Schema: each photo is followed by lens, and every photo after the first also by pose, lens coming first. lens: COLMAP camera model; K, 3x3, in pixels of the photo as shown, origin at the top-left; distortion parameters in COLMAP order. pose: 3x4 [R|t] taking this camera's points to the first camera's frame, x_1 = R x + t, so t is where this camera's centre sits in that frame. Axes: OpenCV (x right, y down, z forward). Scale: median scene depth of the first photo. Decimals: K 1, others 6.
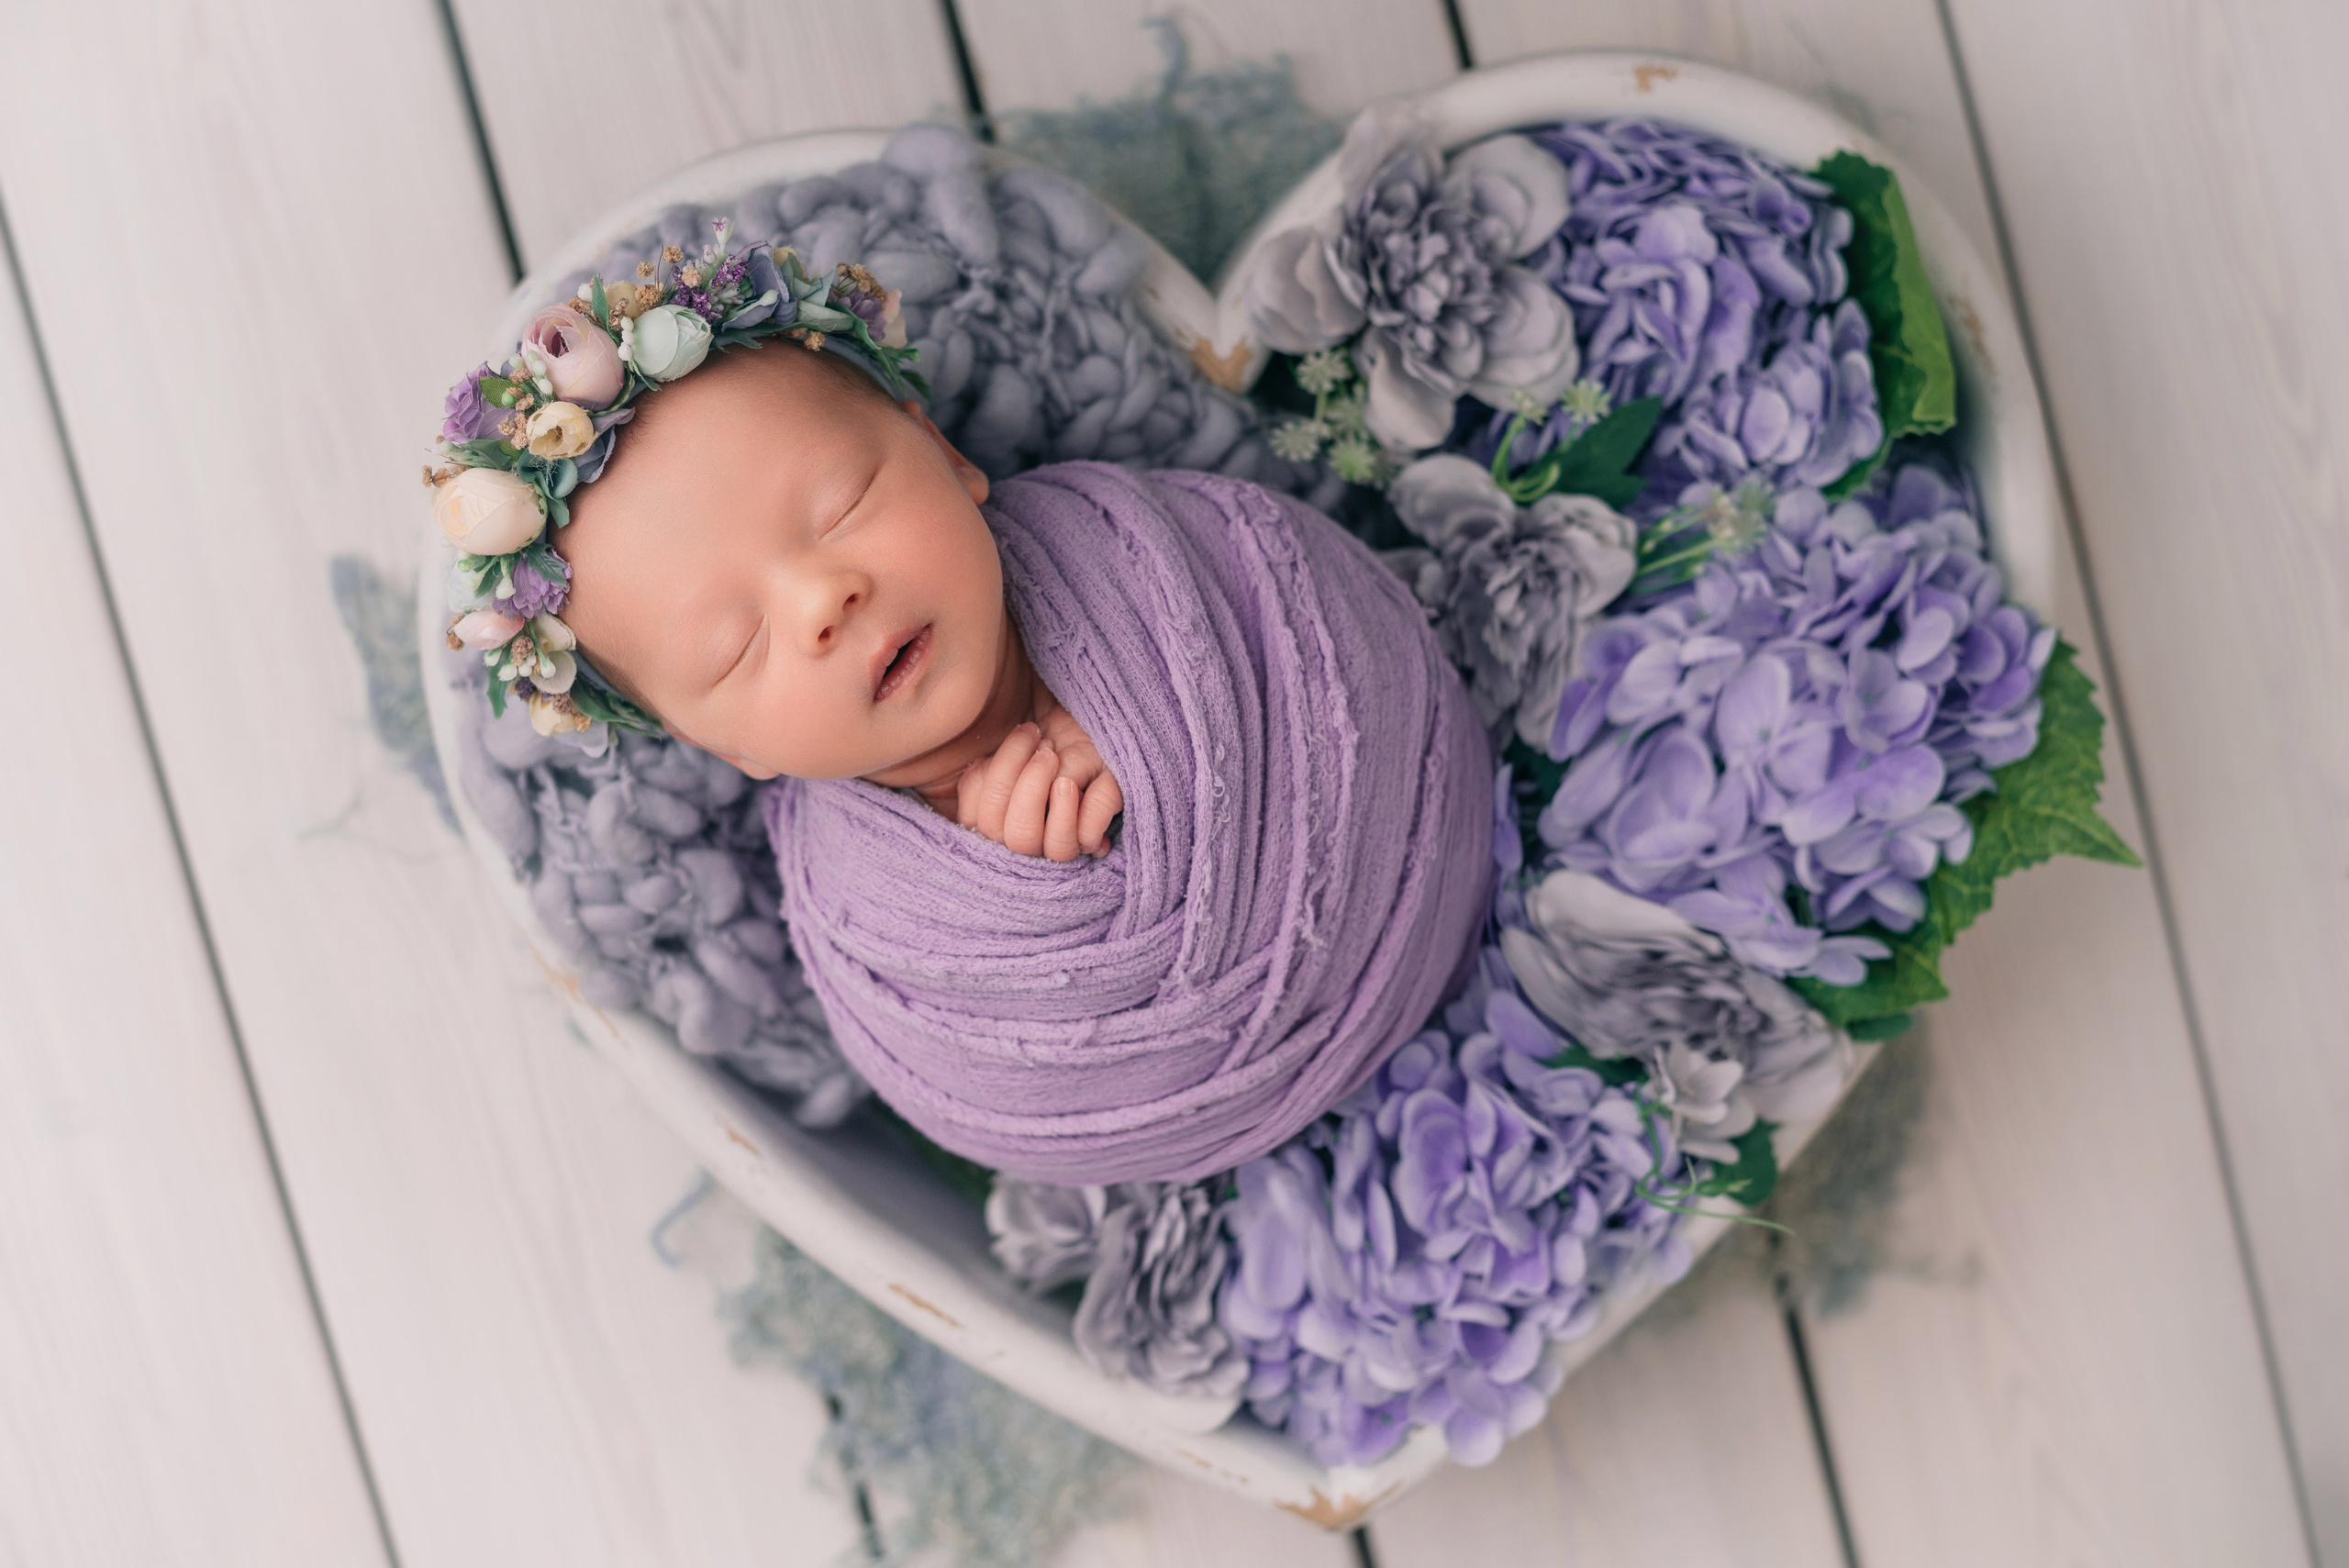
lens RADIAL K [[3395.5, 0, 1174.5], [0, 3395.5, 784.0], [0, 0, 1]] dist [-0.126890, -0.031829]
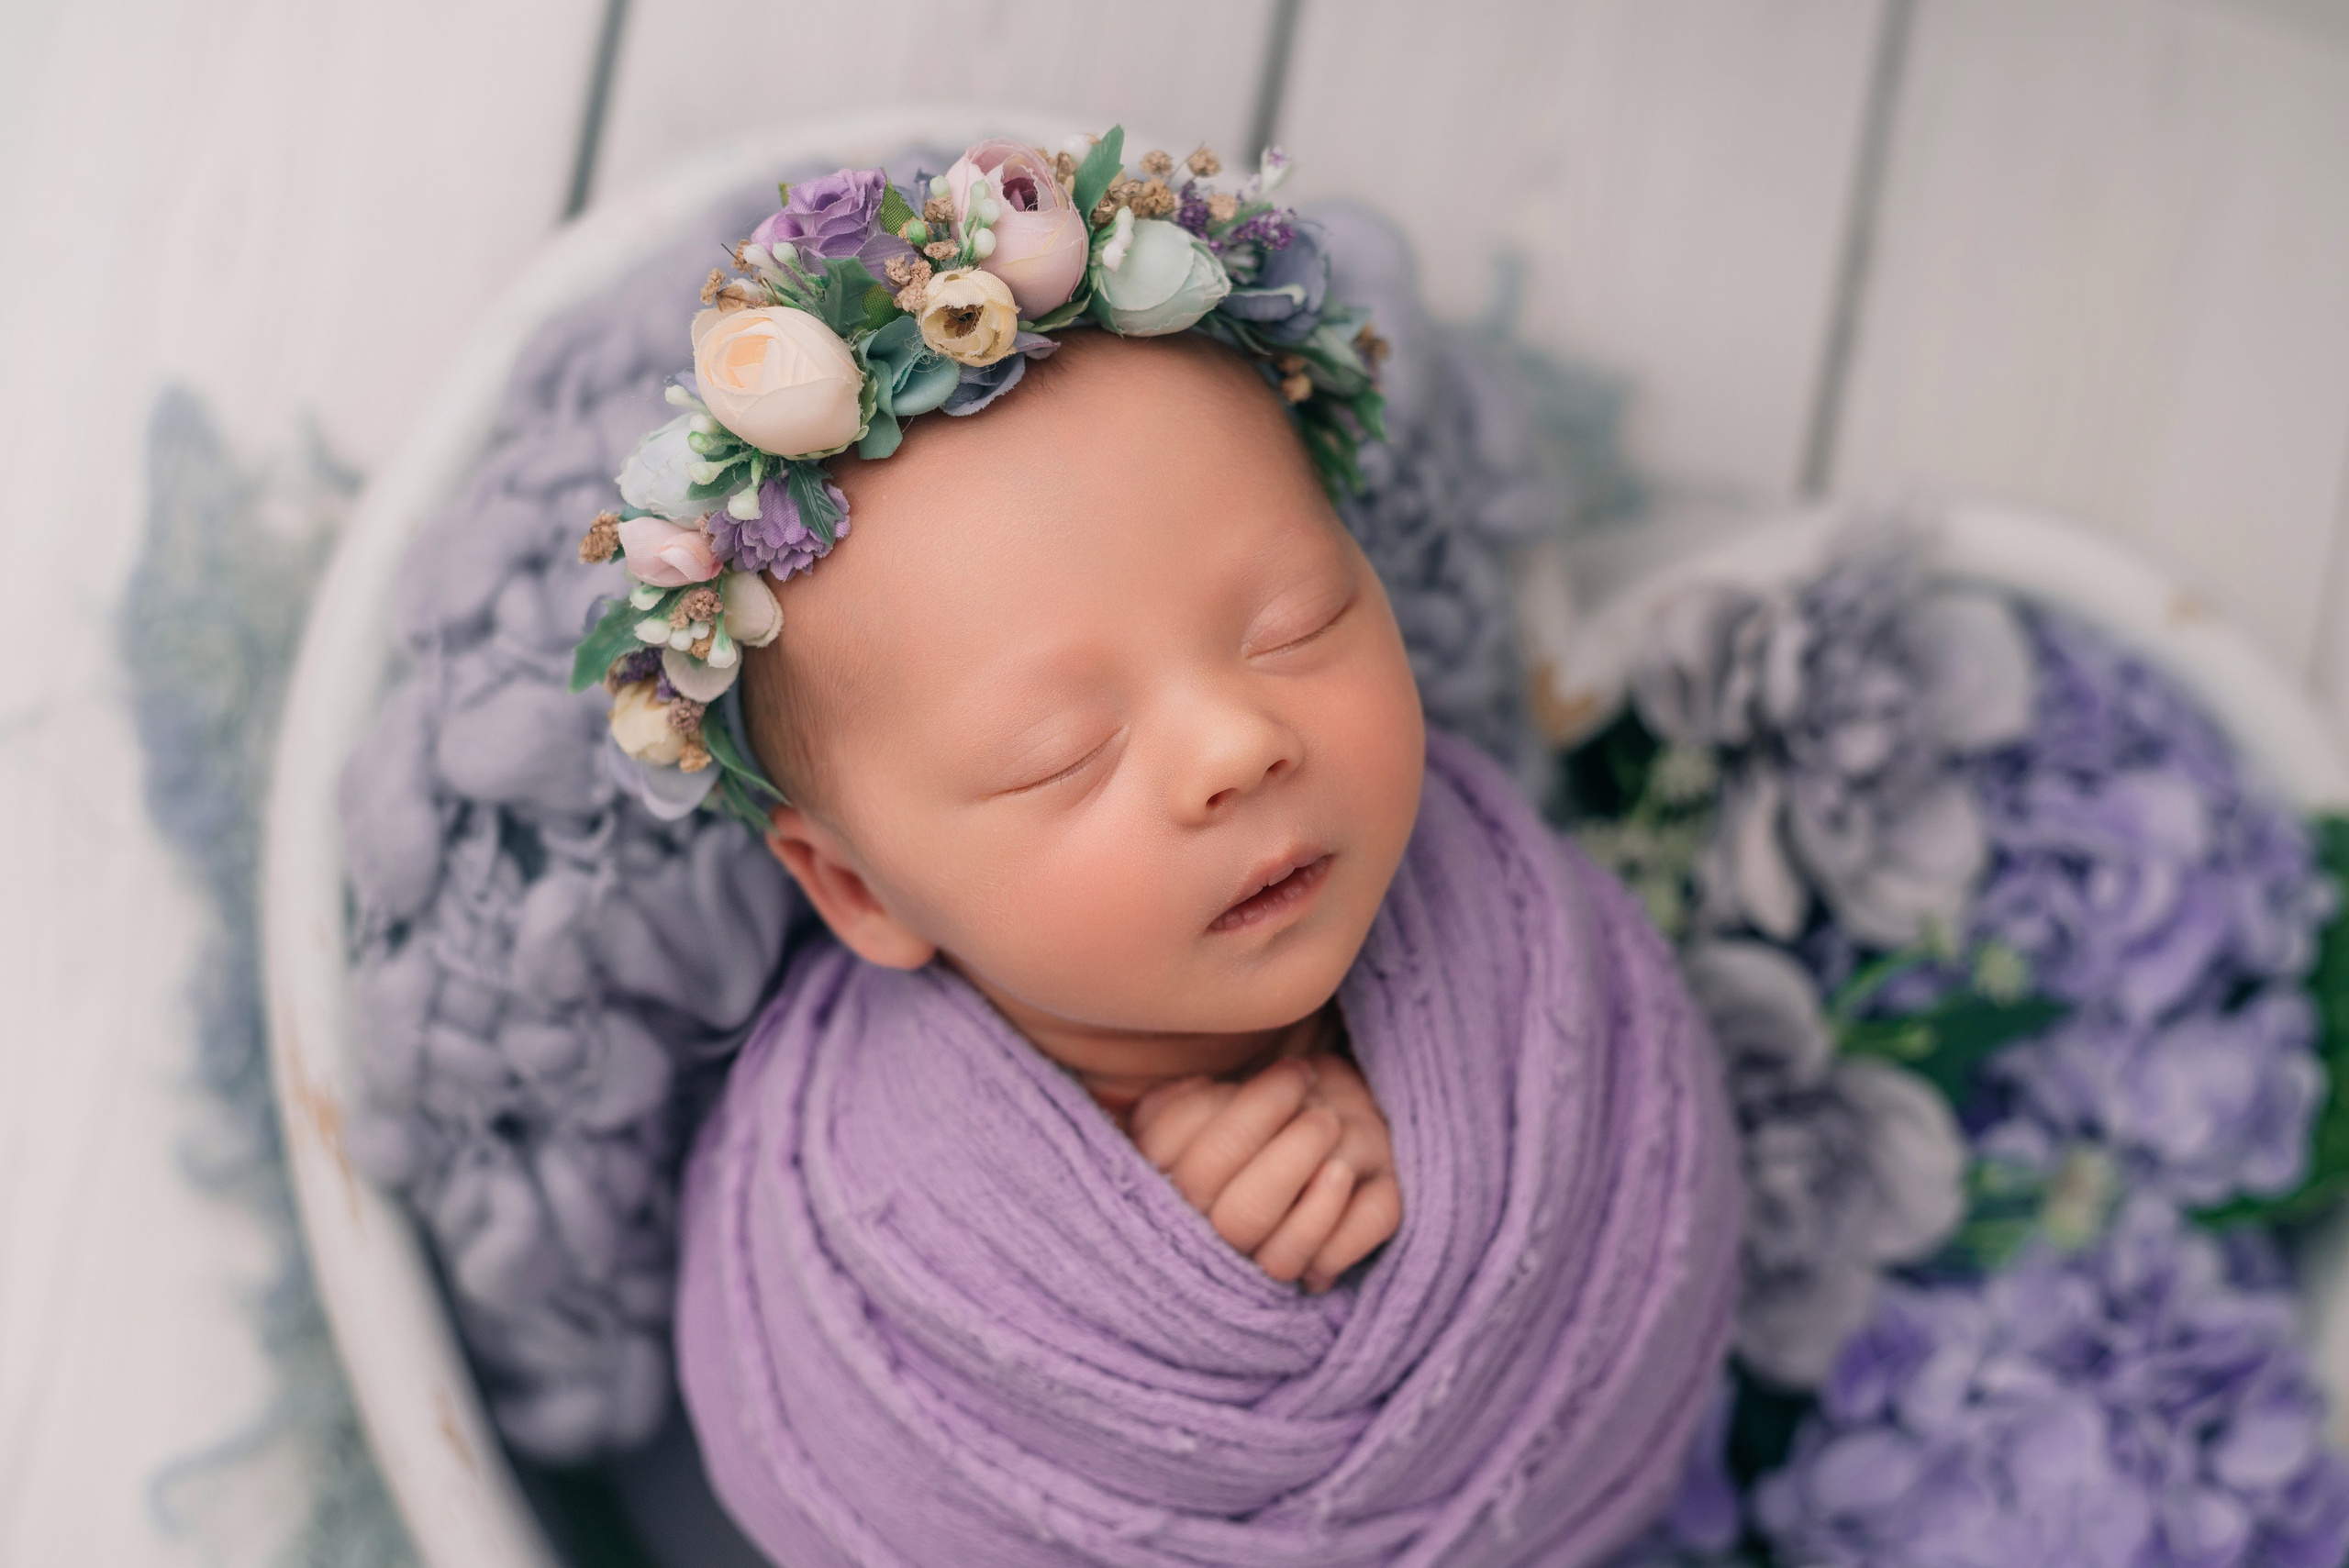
lens RADIAL K [[3337.4, 0, 1174.5], [0, 3337.4, 784.0], [0, 0, 1]] dist [-0.354813, 0.027439]
pose [[0.882996, 0.433124, 0.180892, -0.203588], [-0.398649, 0.895451, -0.198105, 0.070621], [-0.247784, 0.102813, 0.963345, 0.386058]]
